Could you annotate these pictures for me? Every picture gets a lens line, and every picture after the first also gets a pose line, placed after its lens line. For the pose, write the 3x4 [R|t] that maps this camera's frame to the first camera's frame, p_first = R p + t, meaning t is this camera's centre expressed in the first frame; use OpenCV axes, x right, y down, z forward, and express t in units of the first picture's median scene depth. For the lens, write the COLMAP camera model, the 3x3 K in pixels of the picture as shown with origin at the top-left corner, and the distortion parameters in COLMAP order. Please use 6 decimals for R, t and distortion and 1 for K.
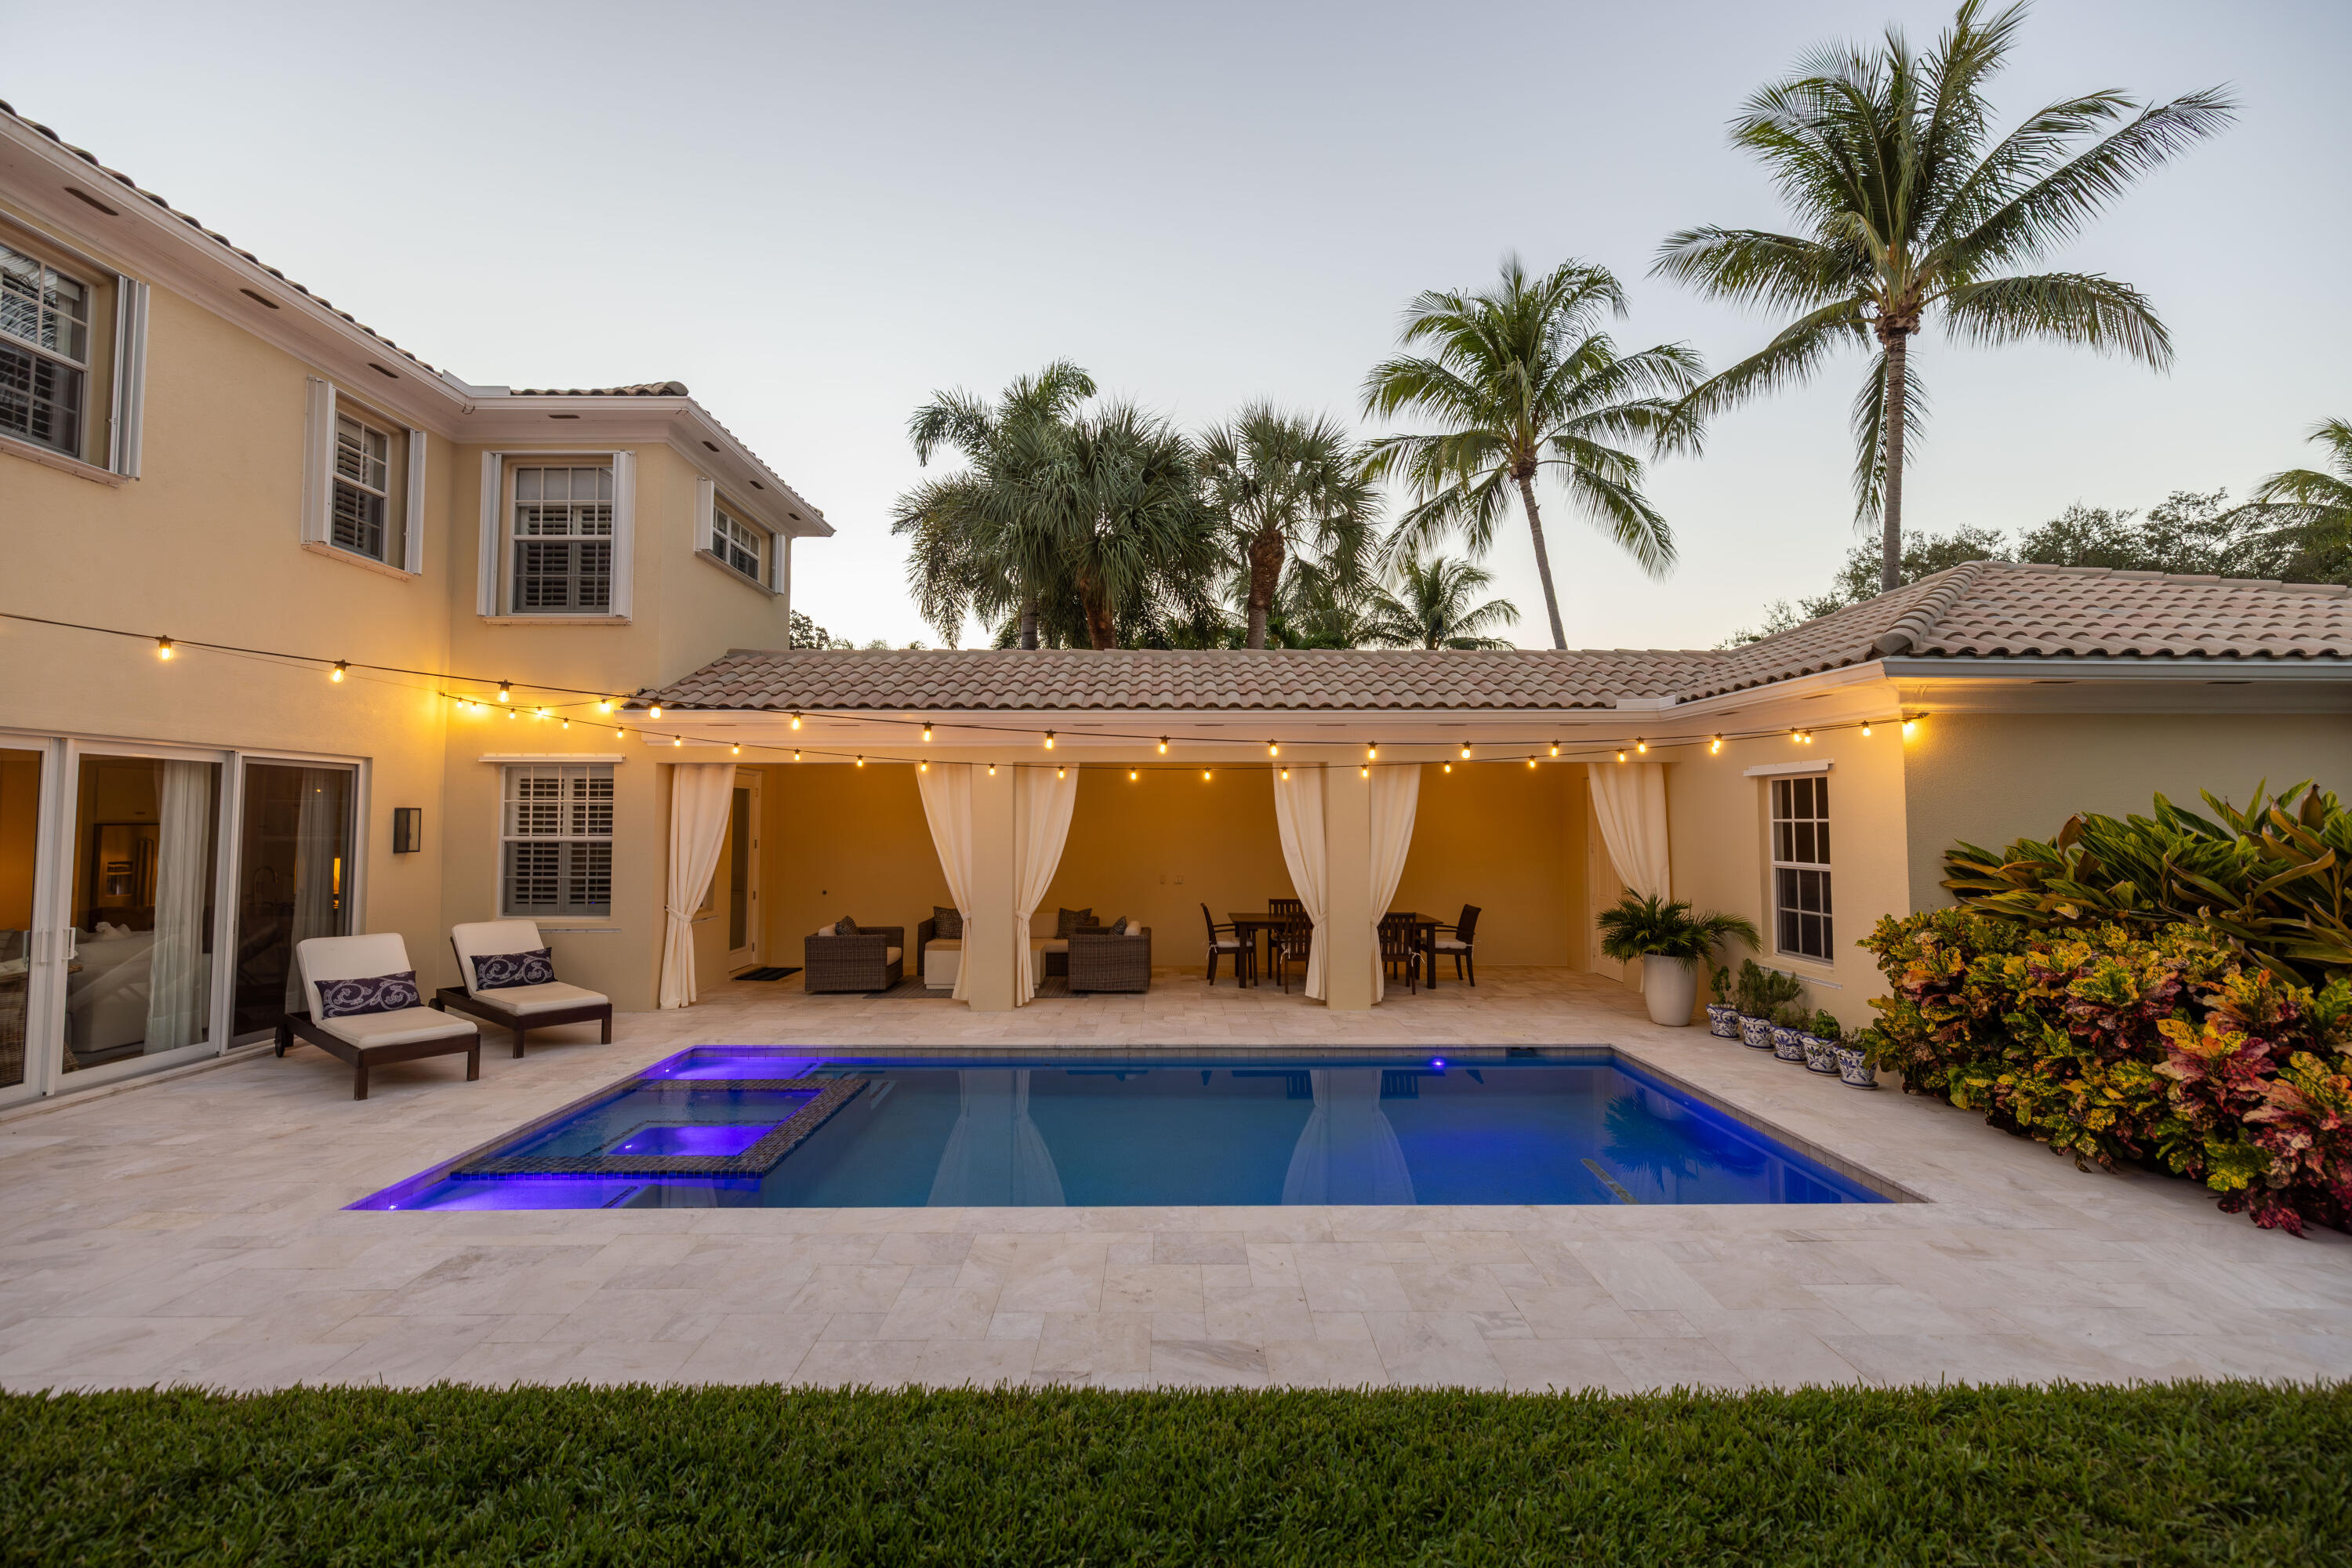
lens RADIAL K [[983.1, 0, 1178.3], [0, 983.1, 784.5], [0, 0, 1]] dist [0.001832, 0.000047]
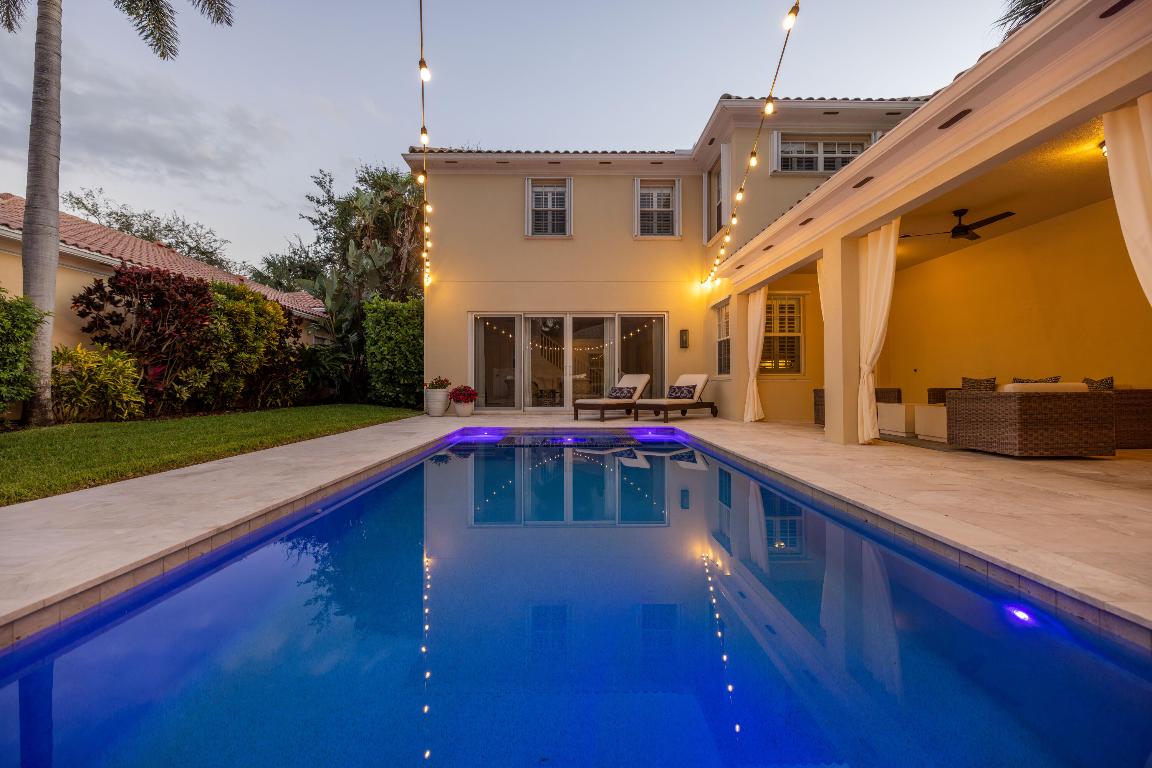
lens RADIAL K [[483.2, 0, 572.3], [0, 483.2, 378.9], [0, 0, 1]] dist [0.003087, 0.000410]
pose [[-0.002281, -0.011612, -0.999930, 0.424119], [0.041348, 0.999076, -0.011697, 0.143132], [0.999142, -0.041371, -0.001799, 0.673147]]
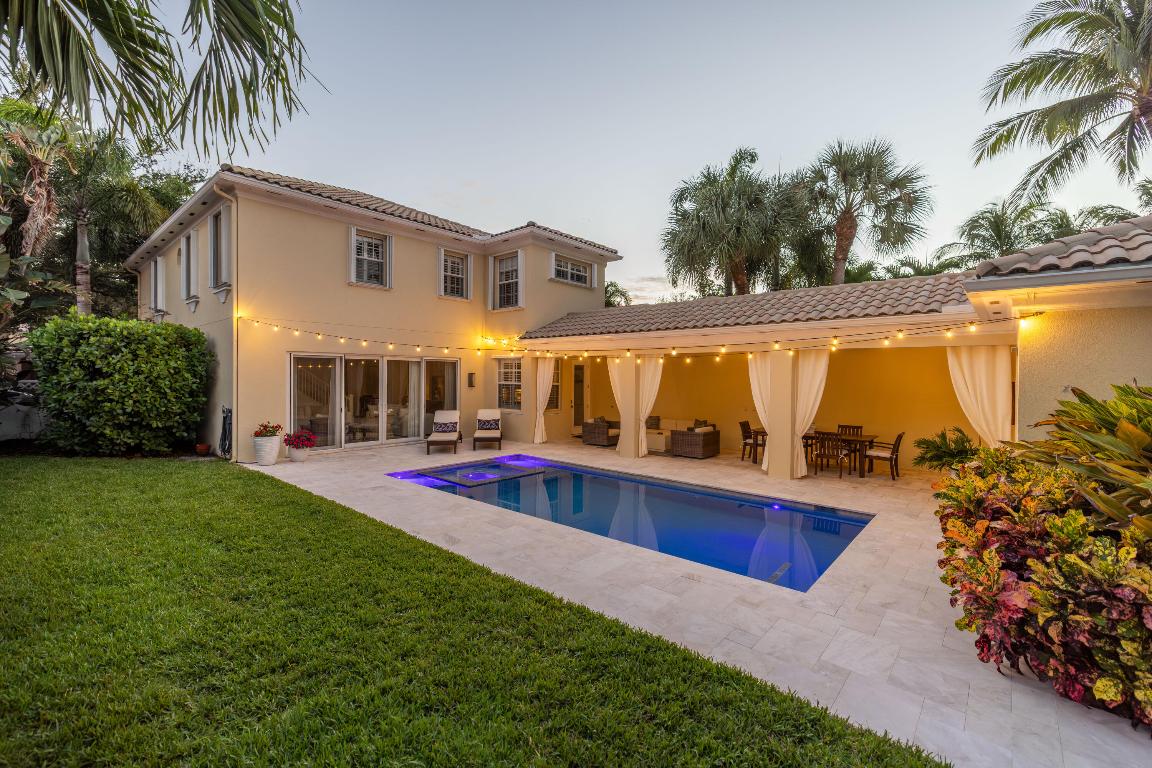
lens RADIAL K [[493.2, 0, 576.0], [0, 493.2, 384.0], [0, 0, 1]] dist [0.000074, -0.000164]
pose [[0.745967, 0.018593, -0.665723, 0.523319], [0.017356, 0.998728, 0.047342, -0.010264], [0.665757, -0.046870, 0.744695, 0.017188]]
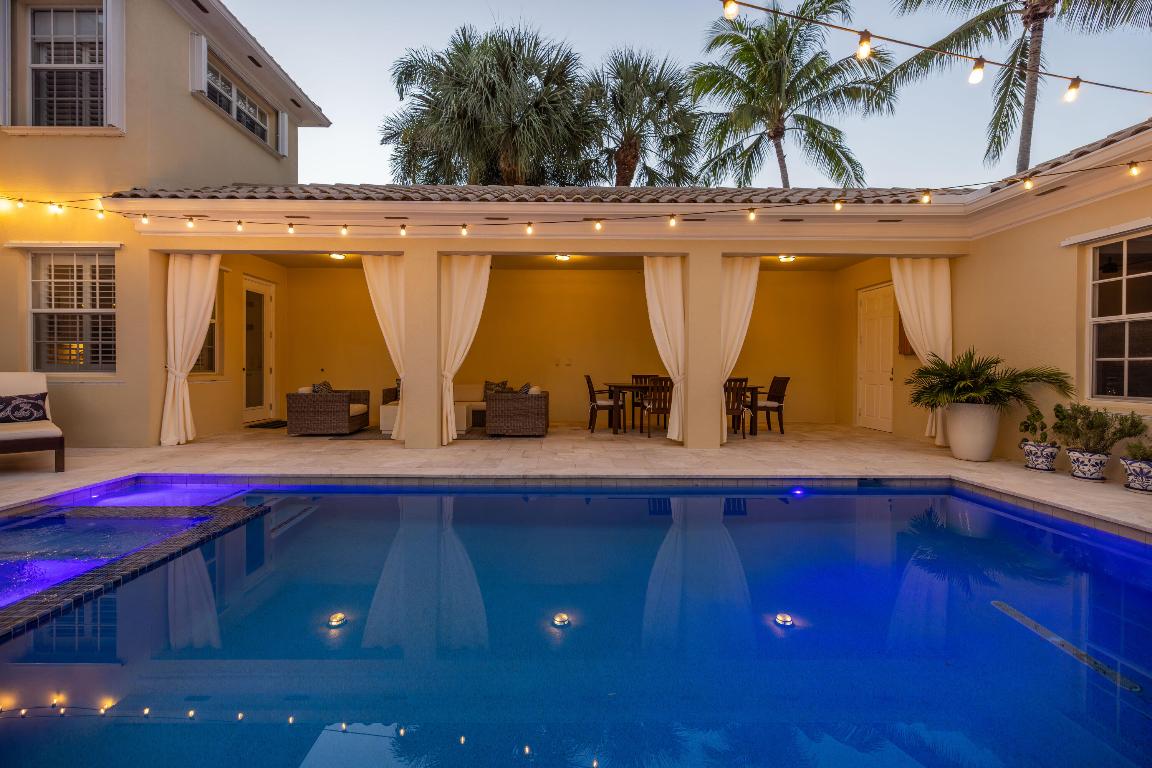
lens RADIAL K [[482.3, 0, 566.7], [0, 482.3, 373.9], [0, 0, 1]] dist [-0.000017, 0.000145]
pose [[0.999990, 0.004356, 0.001106, -0.003607], [-0.004407, 0.998696, 0.050868, 0.102371], [-0.000883, -0.050872, 0.998705, 0.384261]]
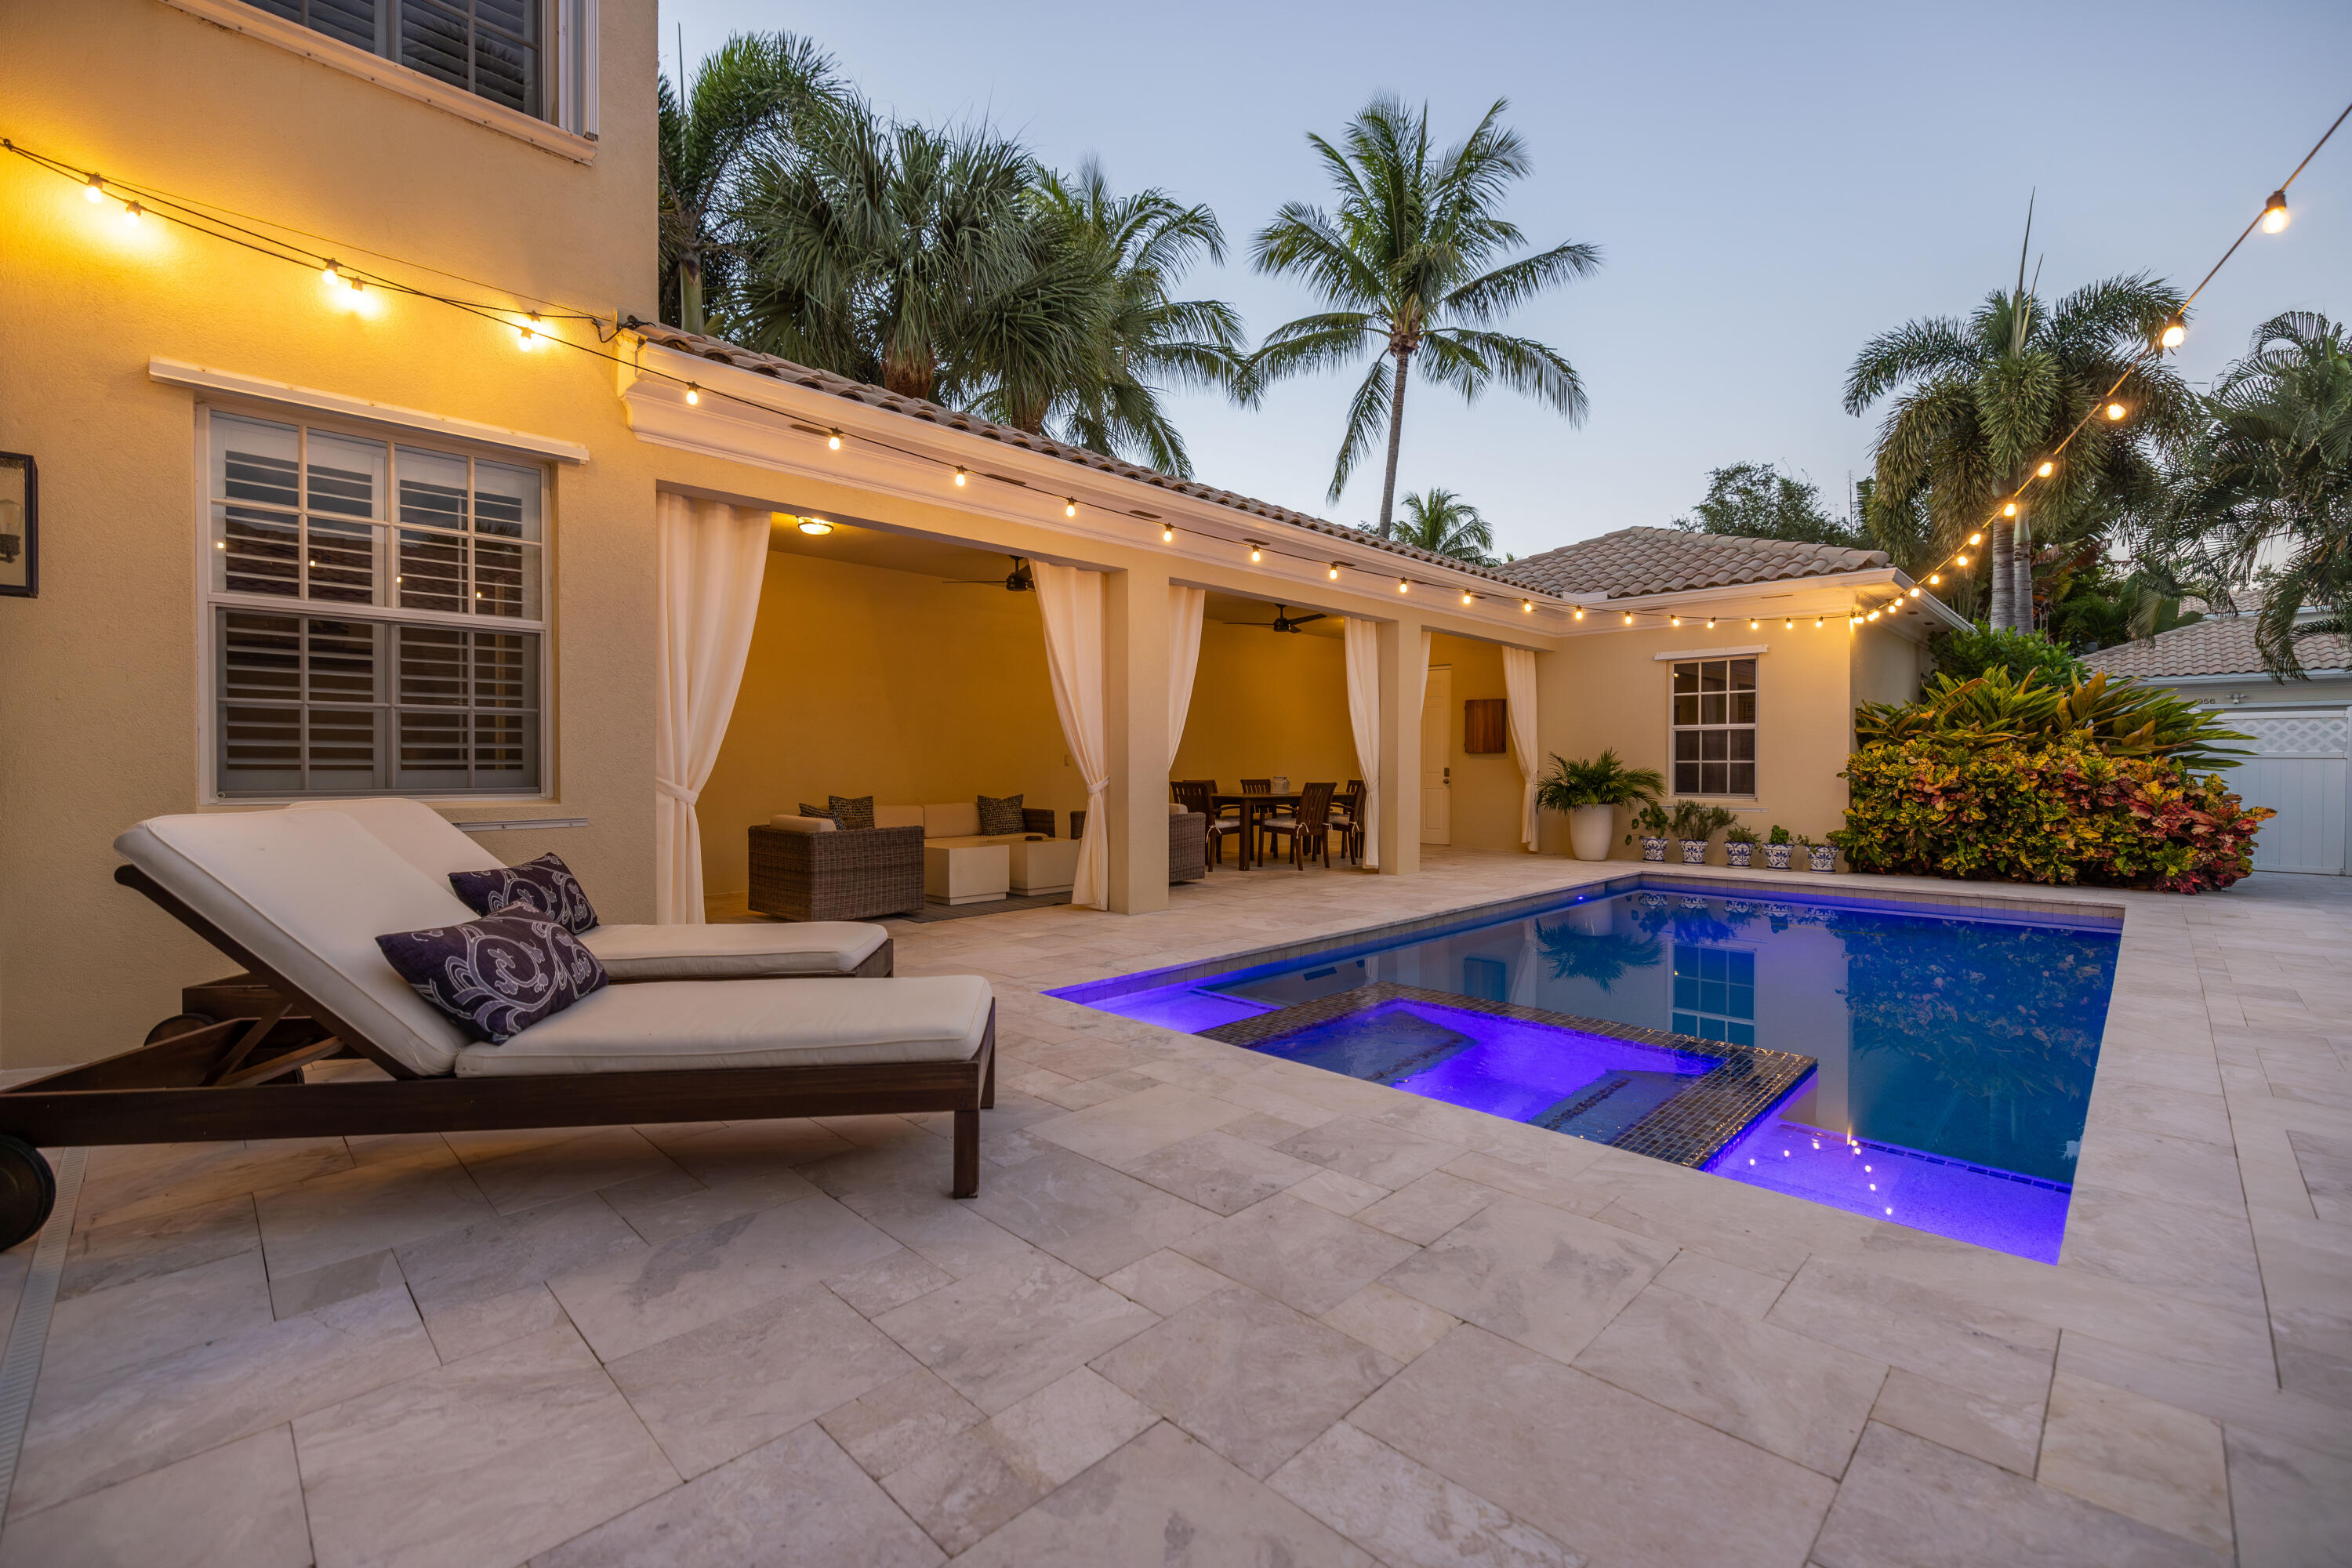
lens RADIAL K [[986.6, 0, 1168.4], [0, 986.6, 773.5], [0, 0, 1]] dist [0.003087, 0.000410]
pose [[0.712898, -0.004497, 0.701254, -0.696207], [-0.028466, 0.998970, 0.035345, 0.100243], [-0.700690, -0.045159, 0.712035, 0.468324]]
